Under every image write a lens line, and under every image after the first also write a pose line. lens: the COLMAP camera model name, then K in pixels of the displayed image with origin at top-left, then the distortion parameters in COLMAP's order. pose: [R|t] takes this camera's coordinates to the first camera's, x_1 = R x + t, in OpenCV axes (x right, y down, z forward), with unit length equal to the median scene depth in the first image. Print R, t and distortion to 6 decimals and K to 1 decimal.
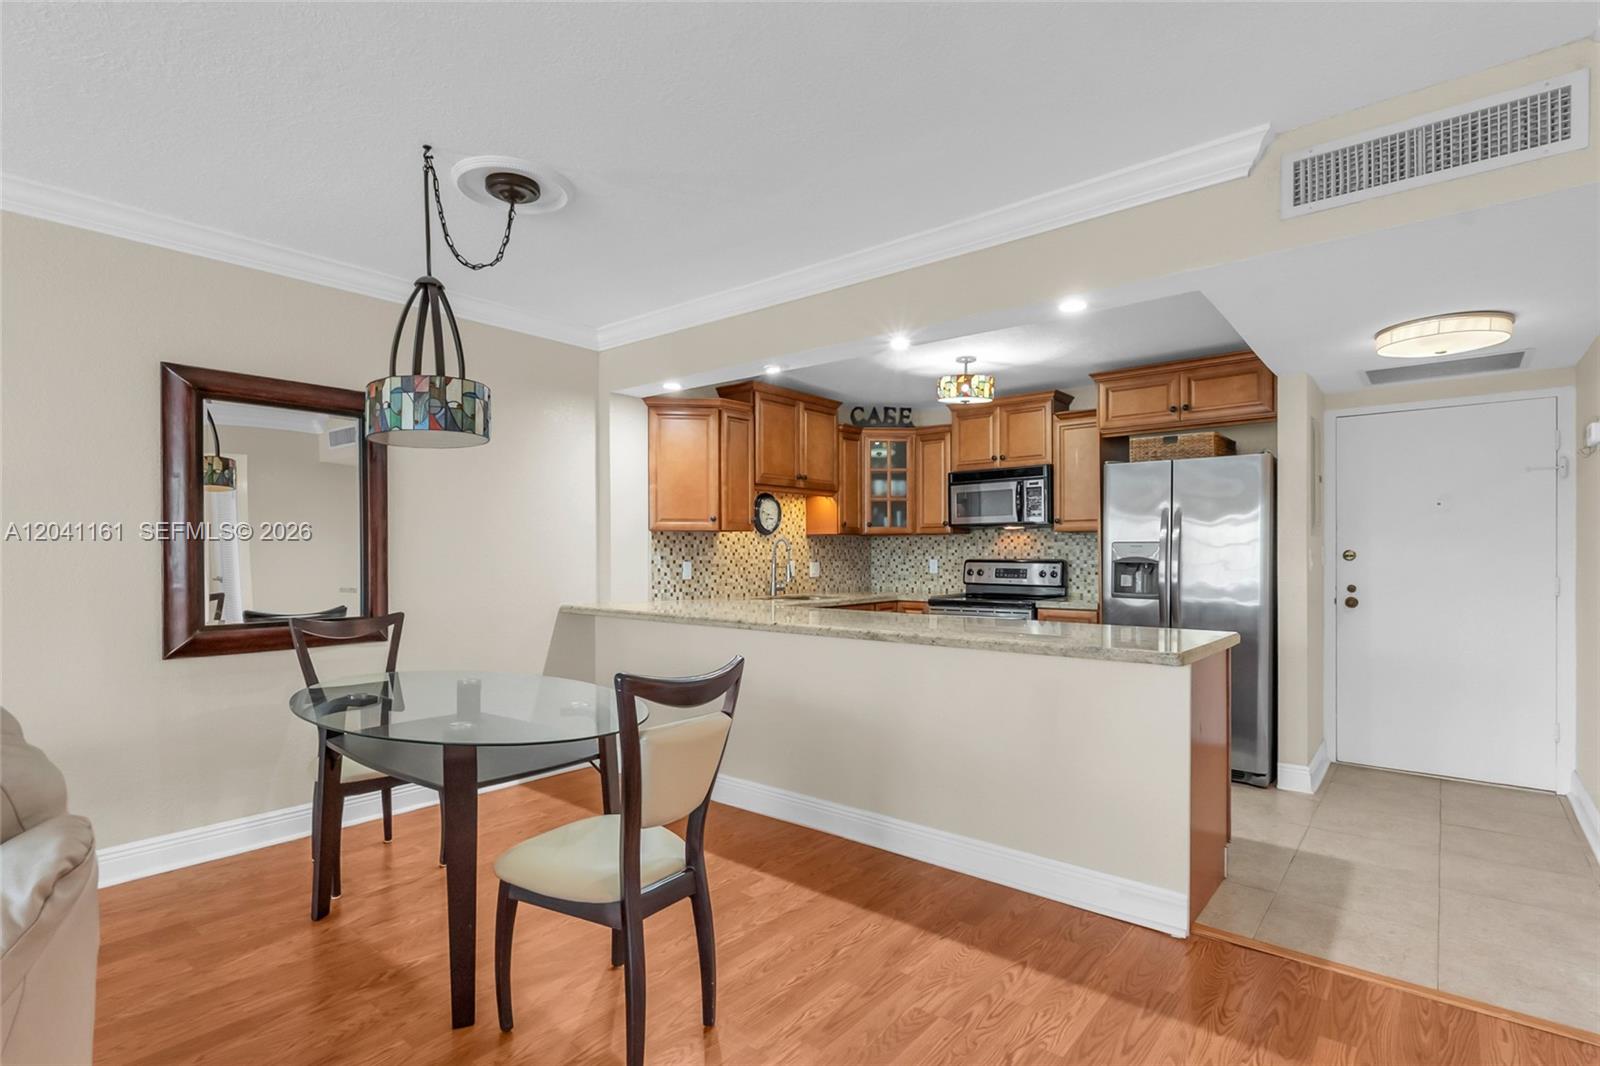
lens RADIAL K [[778.9, 0, 787.3], [0, 778.9, 559.2], [0, 0, 1]] dist [0.000176, -0.000544]
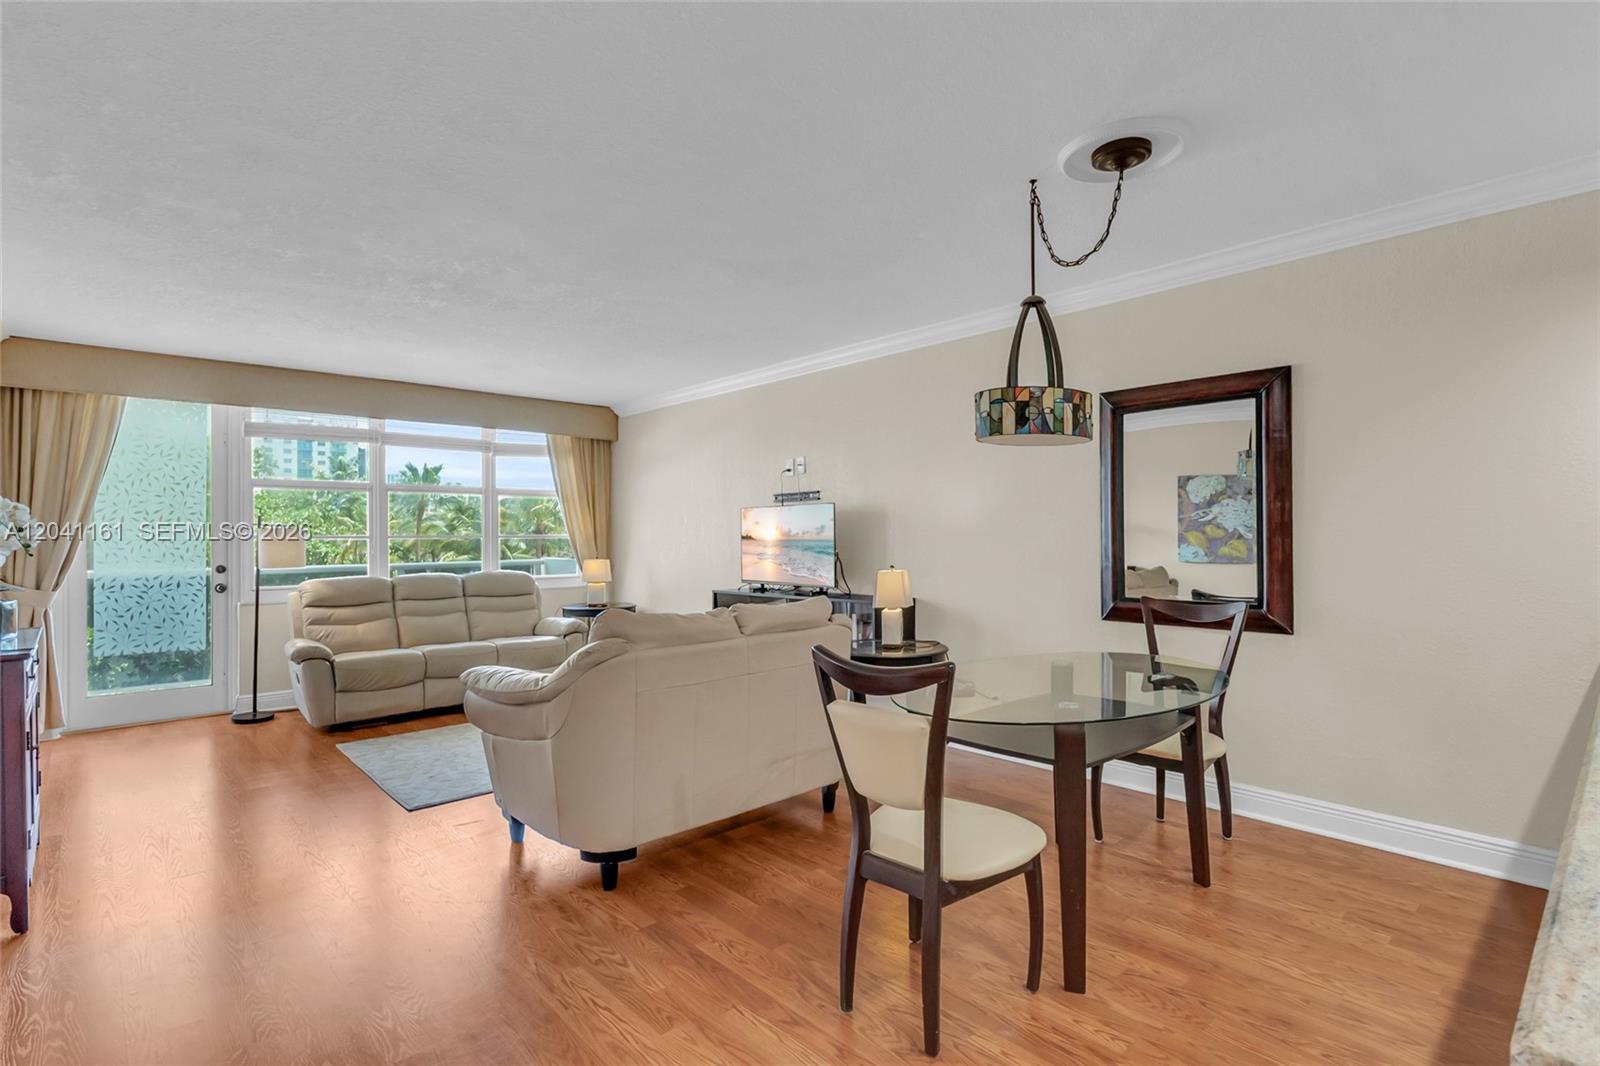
lens RADIAL K [[777.4, 0, 772.7], [0, 777.4, 529.6], [0, 0, 1]] dist [0.001385, 0.000015]
pose [[-0.147268, -0.007745, -0.989066, 0.350877], [-0.001949, 0.999970, -0.007540, -0.007177], [0.989095, 0.000817, -0.147279, 0.394117]]
